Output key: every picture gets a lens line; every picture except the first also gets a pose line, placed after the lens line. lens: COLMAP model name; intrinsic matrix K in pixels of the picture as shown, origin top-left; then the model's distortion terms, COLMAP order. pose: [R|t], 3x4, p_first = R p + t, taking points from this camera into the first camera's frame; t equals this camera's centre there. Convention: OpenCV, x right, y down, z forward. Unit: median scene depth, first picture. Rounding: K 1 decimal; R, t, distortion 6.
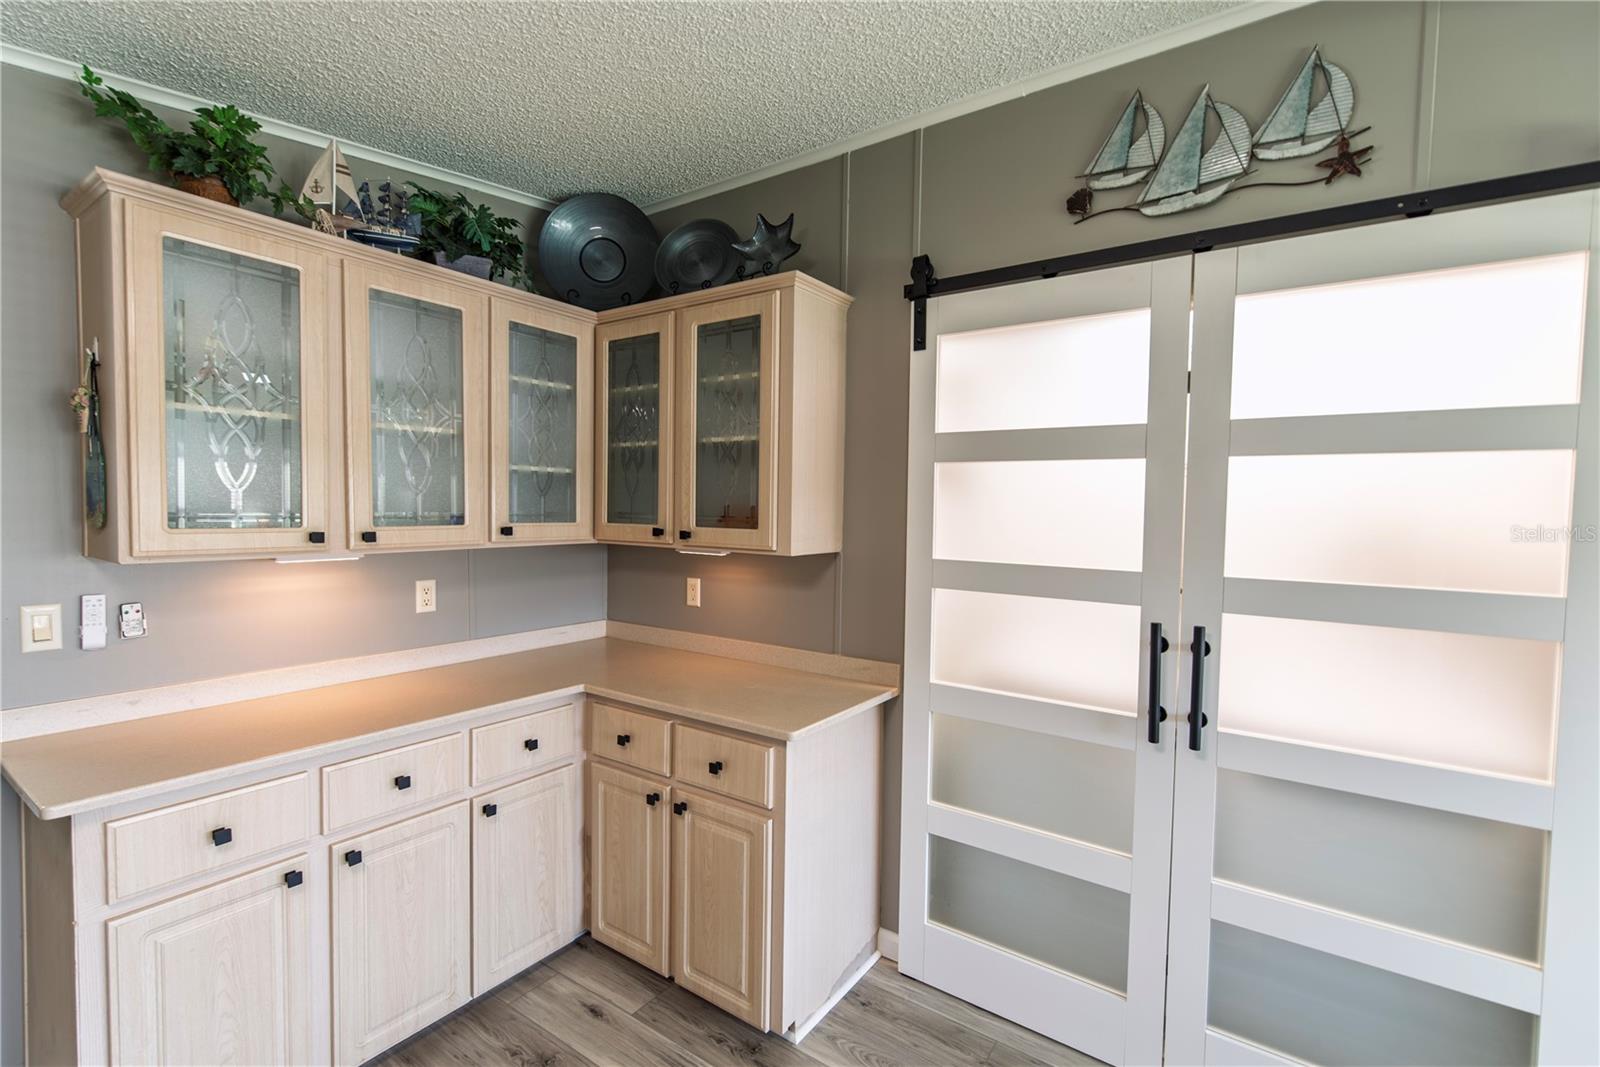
lens RADIAL K [[701.0, 0, 804.4], [0, 701.0, 535.8], [0, 0, 1]] dist [0.001646, -0.000016]
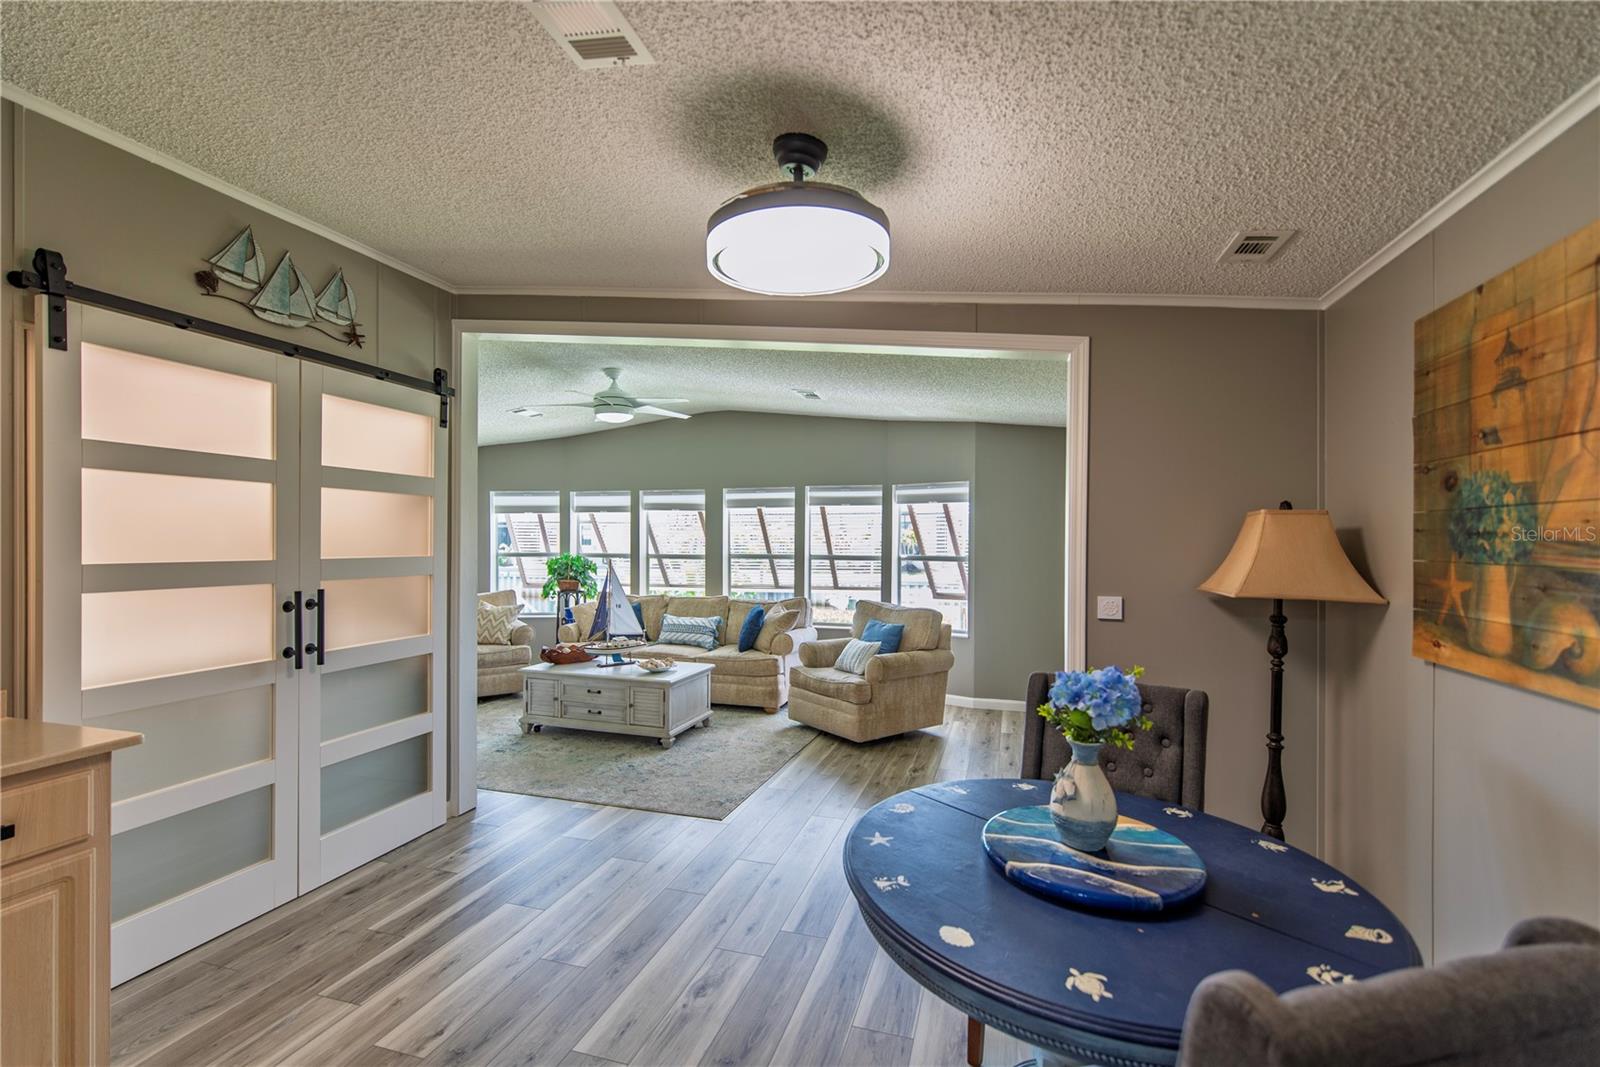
lens RADIAL K [[710.7, 0, 801.3], [0, 710.7, 540.5], [0, 0, 1]] dist [0.000898, -0.000089]
pose [[-0.302209, -0.019587, 0.953041, -1.302605], [0.033562, 0.998950, 0.031174, 0.000536], [-0.952651, 0.041407, -0.301234, 0.398410]]
